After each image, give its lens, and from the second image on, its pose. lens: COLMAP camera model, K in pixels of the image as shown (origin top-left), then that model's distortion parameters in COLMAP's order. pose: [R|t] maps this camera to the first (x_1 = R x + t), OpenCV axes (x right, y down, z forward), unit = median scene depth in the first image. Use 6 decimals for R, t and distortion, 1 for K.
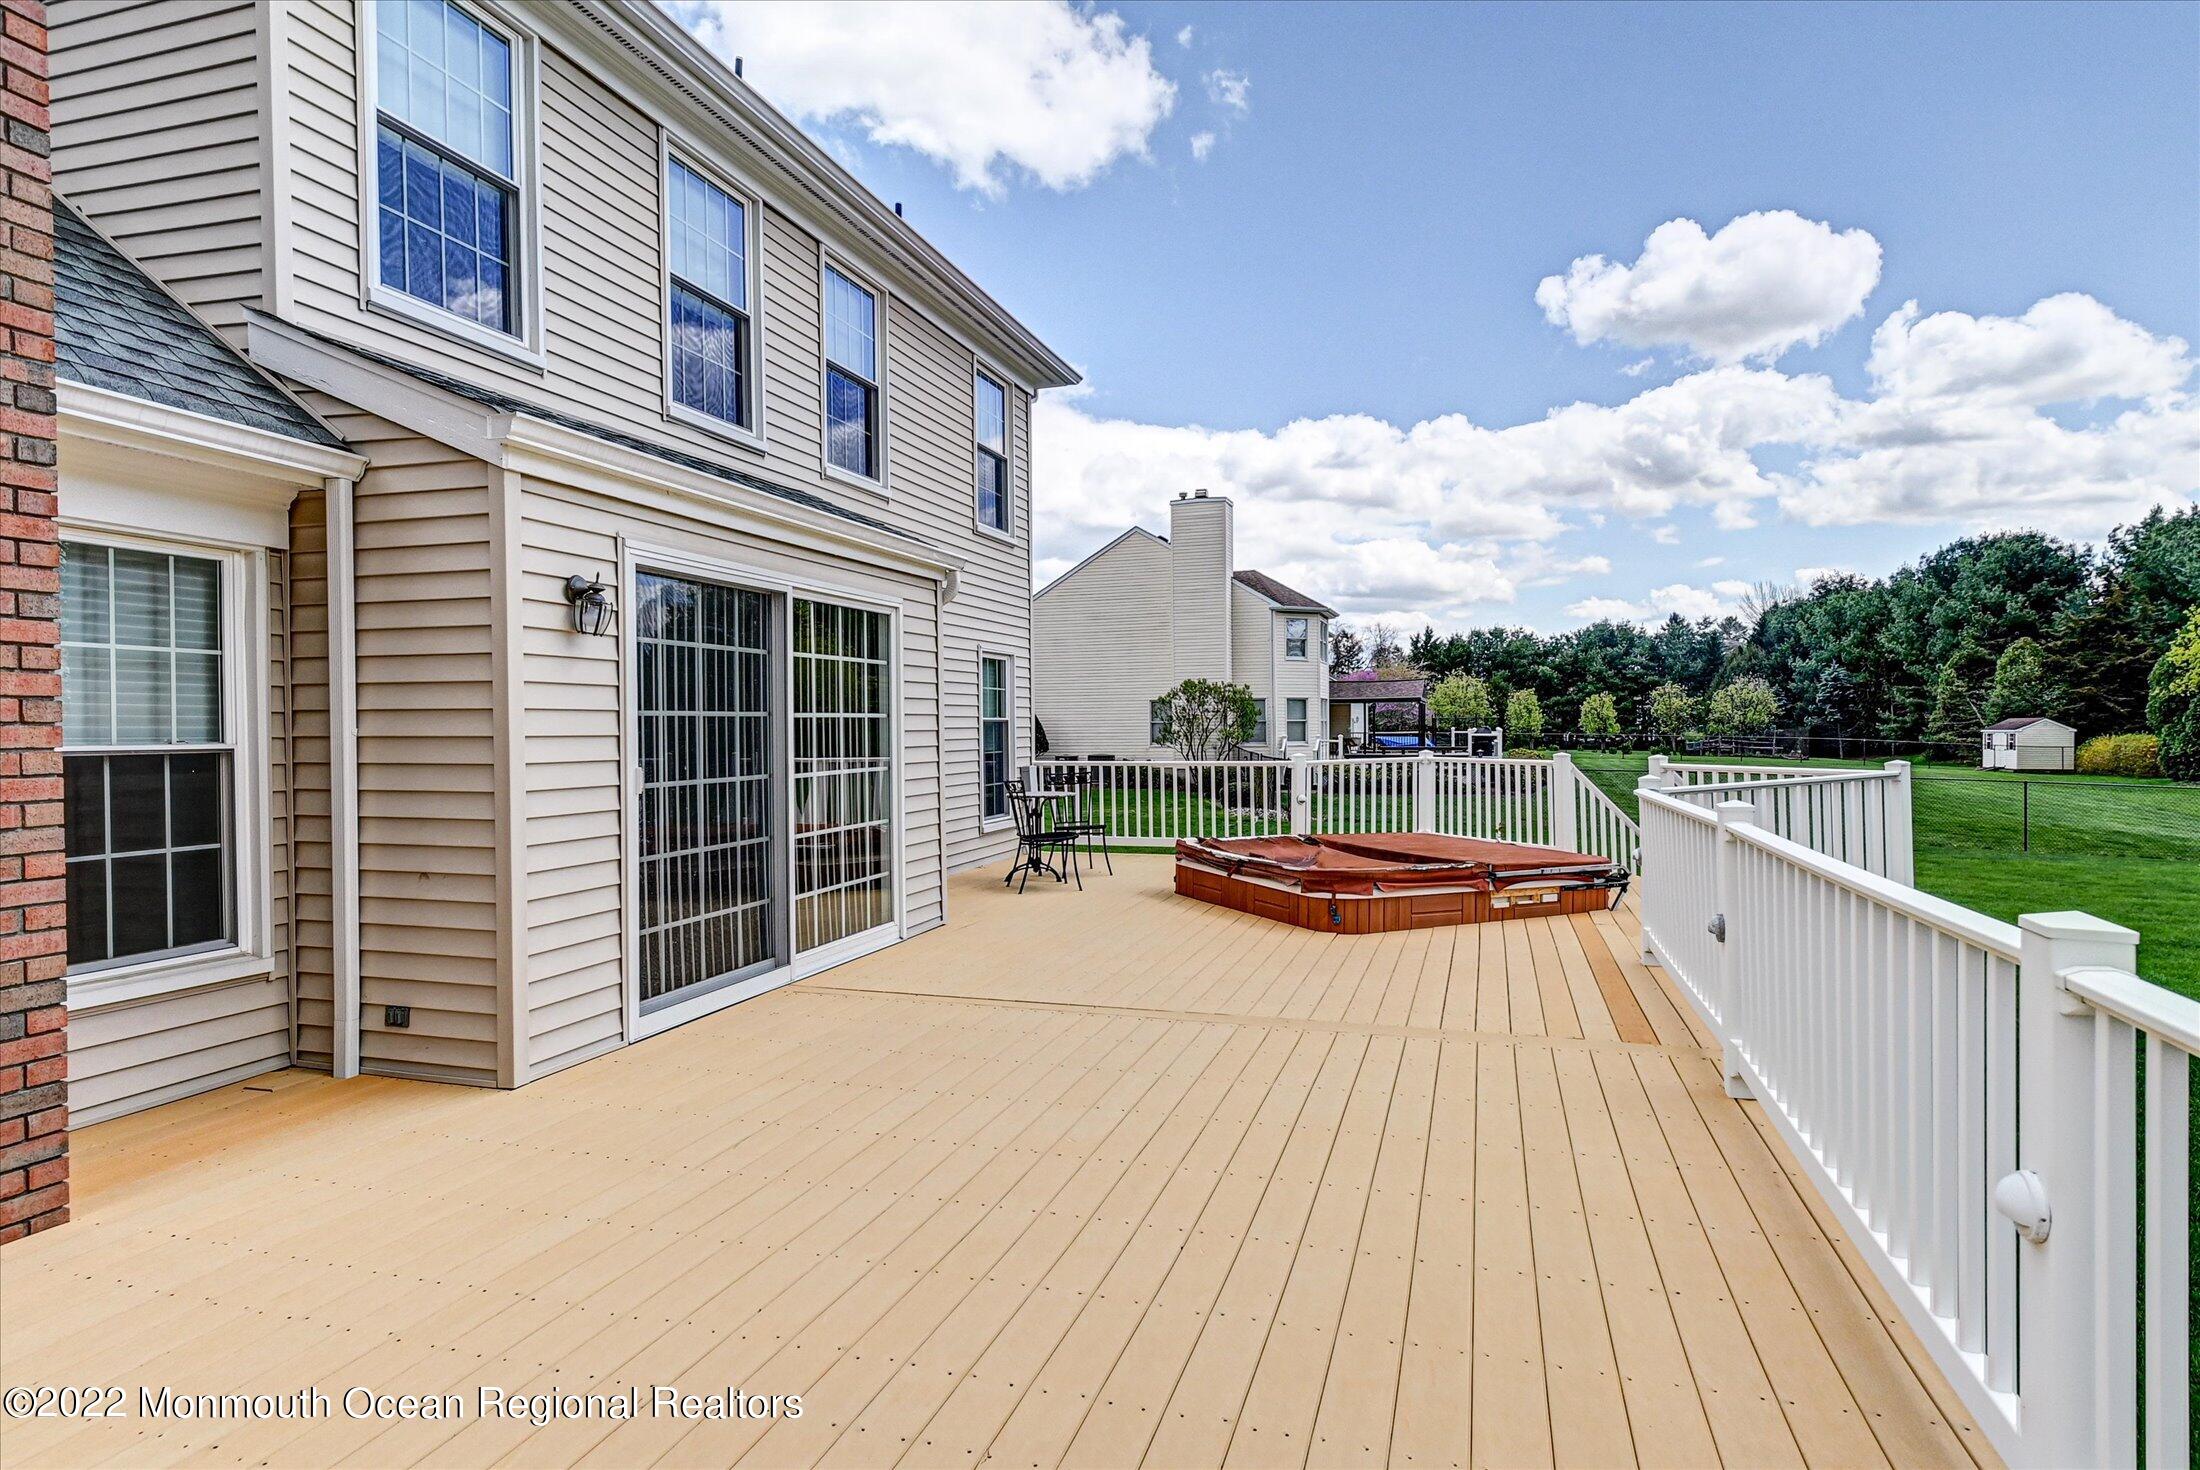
lens RADIAL K [[1163.7, 0, 1126.7], [0, 1163.7, 725.4], [0, 0, 1]] dist [0.004794, -0.008560]
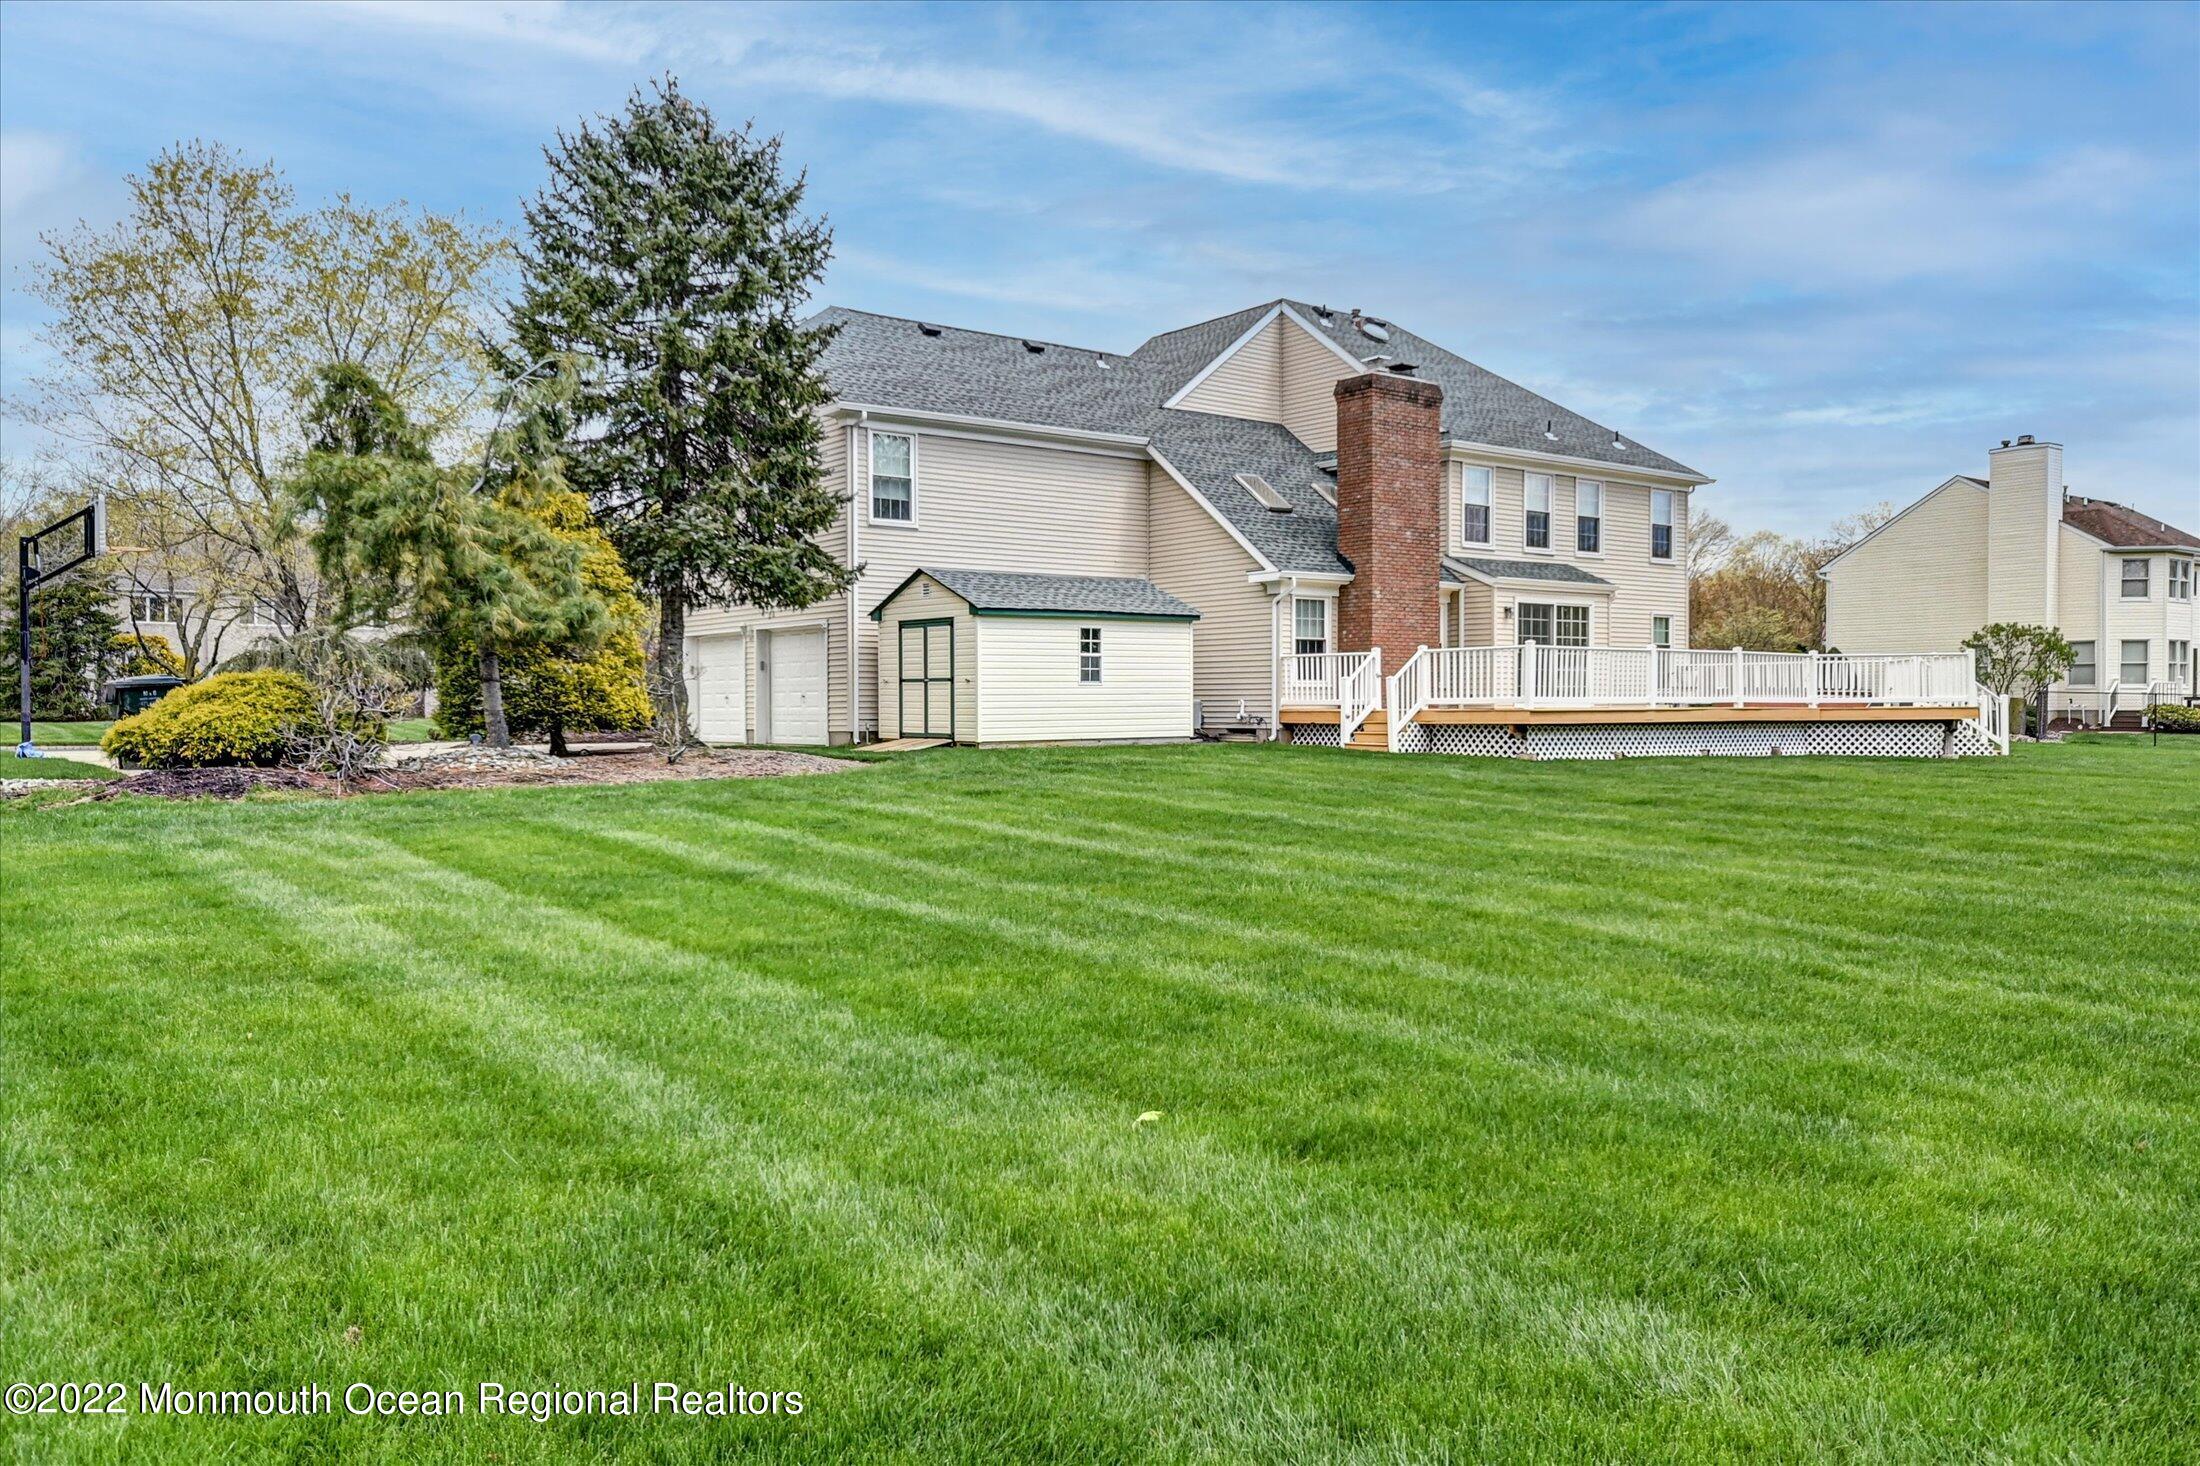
lens RADIAL K [[1163.7, 0, 1126.7], [0, 1163.7, 723.4], [0, 0, 1]] dist [0.004794, -0.008560]
pose [[0.773716, 0.034267, -0.632605, 0.927319], [-0.008741, 0.999018, 0.043425, 0.107853], [0.633472, -0.028069, 0.773256, -2.517186]]
